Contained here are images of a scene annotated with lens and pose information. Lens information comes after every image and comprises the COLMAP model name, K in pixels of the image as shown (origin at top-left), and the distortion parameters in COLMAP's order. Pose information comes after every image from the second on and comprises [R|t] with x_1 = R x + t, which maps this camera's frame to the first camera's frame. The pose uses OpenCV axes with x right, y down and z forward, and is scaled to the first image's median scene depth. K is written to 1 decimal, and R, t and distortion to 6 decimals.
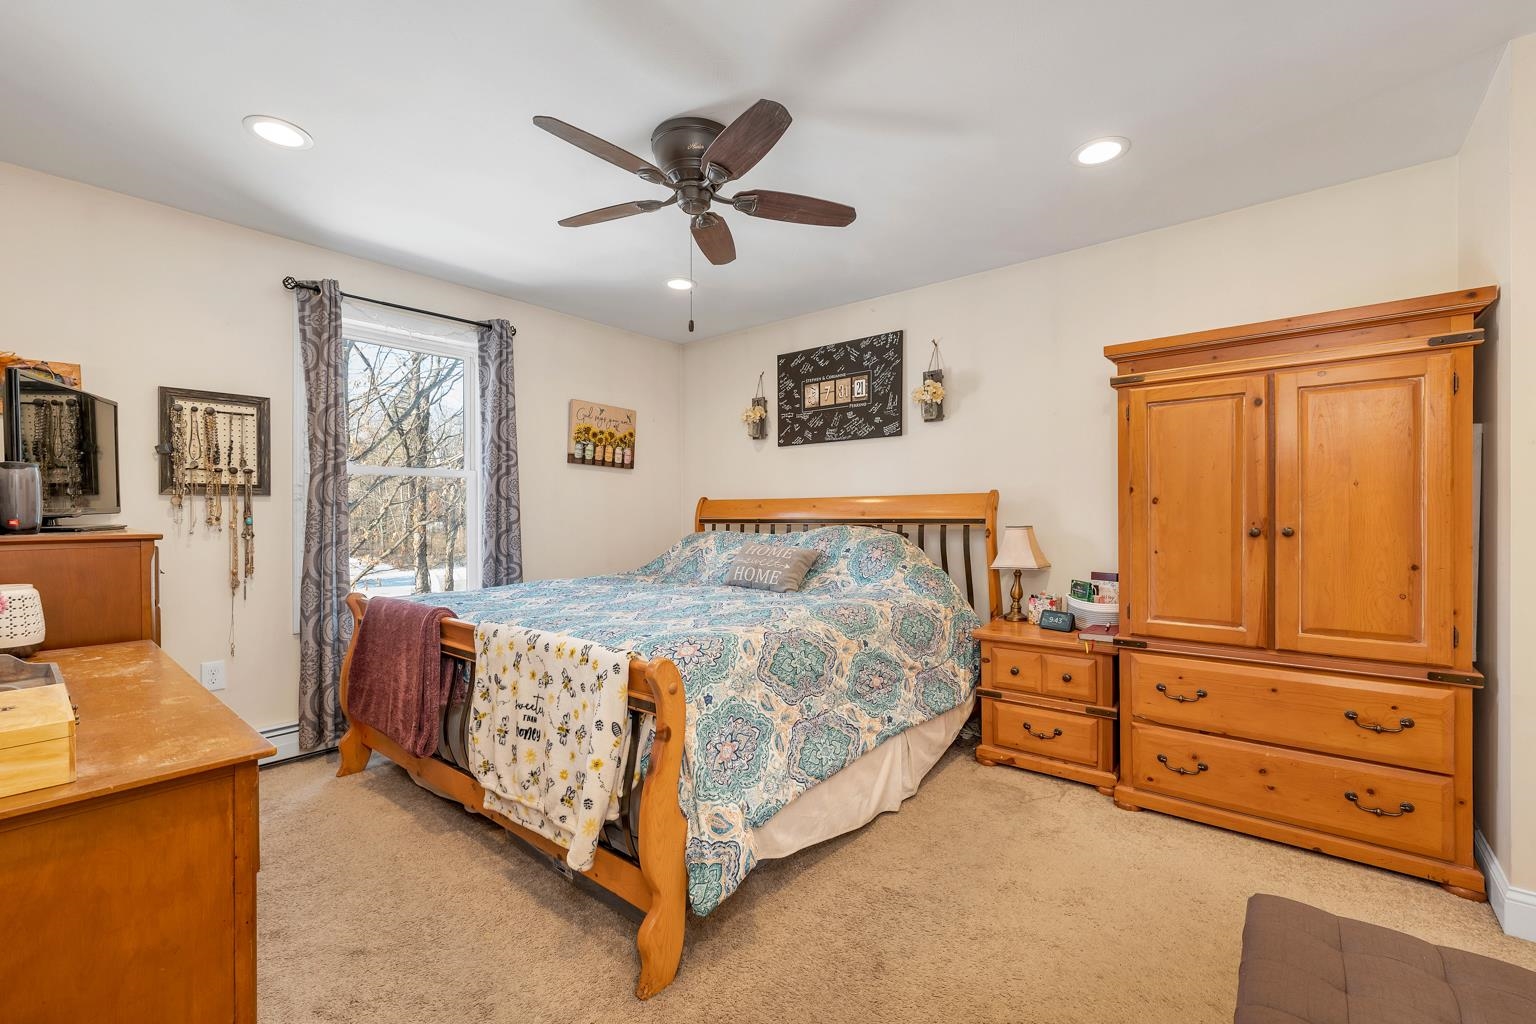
lens RADIAL K [[645.3, 0, 756.6], [0, 645.3, 508.8], [0, 0, 1]] dist [-0.000755, -0.000189]
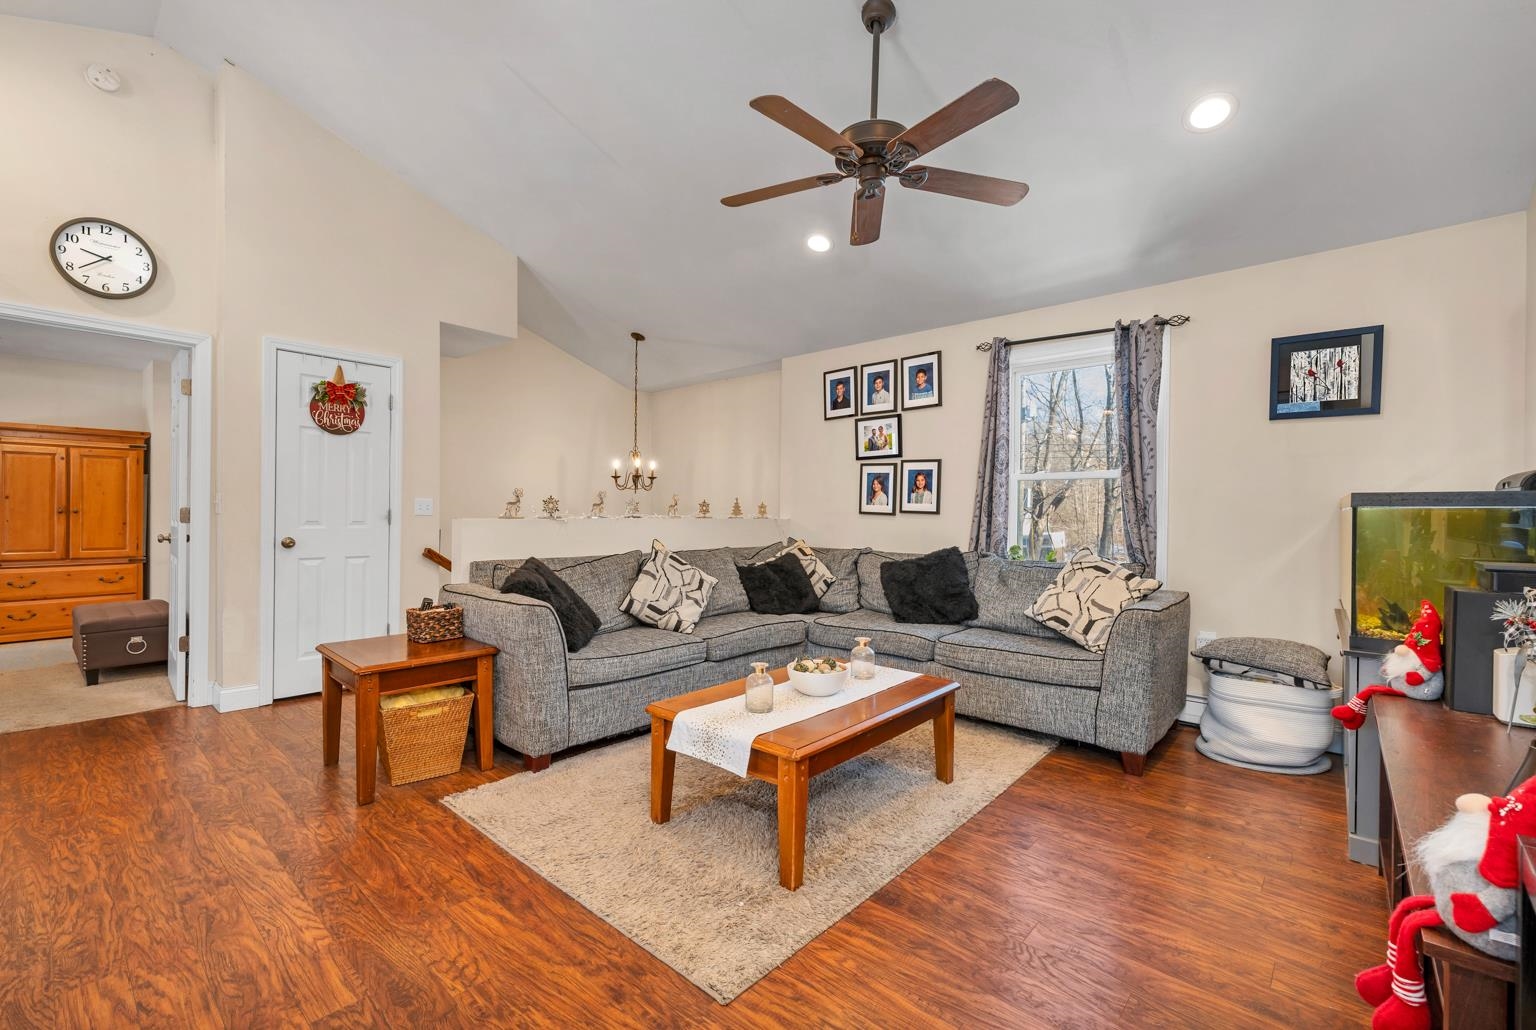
lens RADIAL K [[645.3, 0, 753.3], [0, 645.3, 514.6], [0, 0, 1]] dist [-0.000755, -0.000189]
pose [[0.010833, -0.005060, 0.999929, -1.182790], [-0.005475, 0.999972, 0.005119, 0.015052], [-0.999926, -0.005530, 0.010804, -1.190804]]
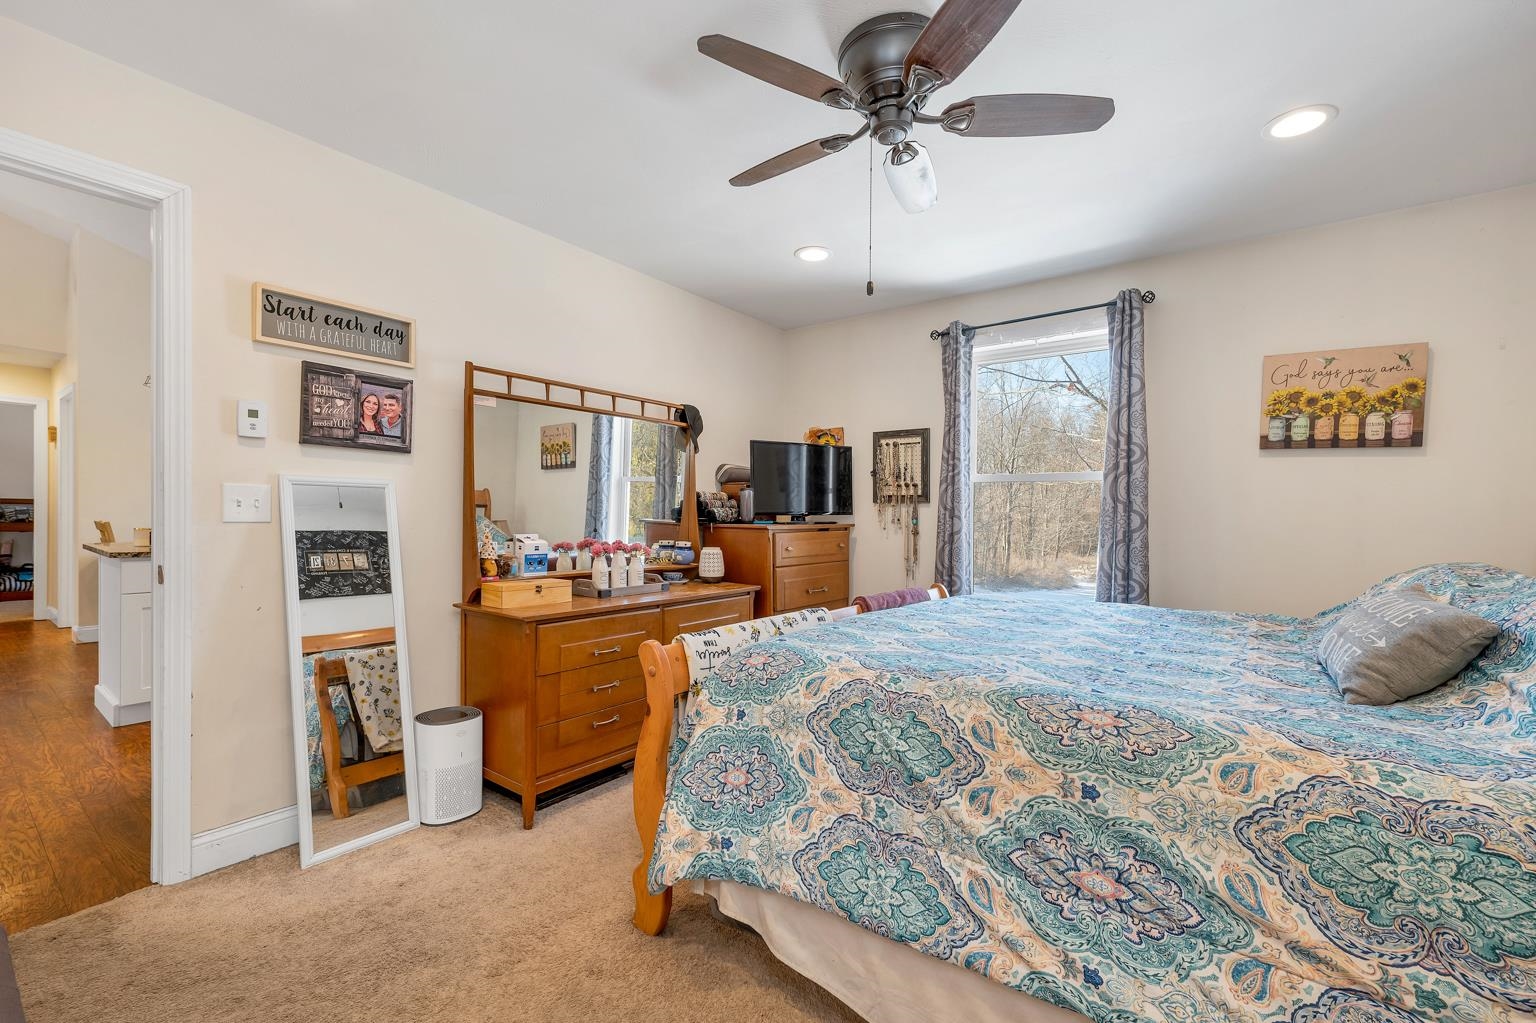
lens RADIAL K [[645.3, 0, 770.7], [0, 645.3, 518.5], [0, 0, 1]] dist [-0.000755, -0.000189]
pose [[0.049359, 0.007845, -0.998750, 0.558585], [-0.009409, 0.999928, 0.007389, 0.004358], [0.998737, 0.009033, 0.049429, 0.653611]]
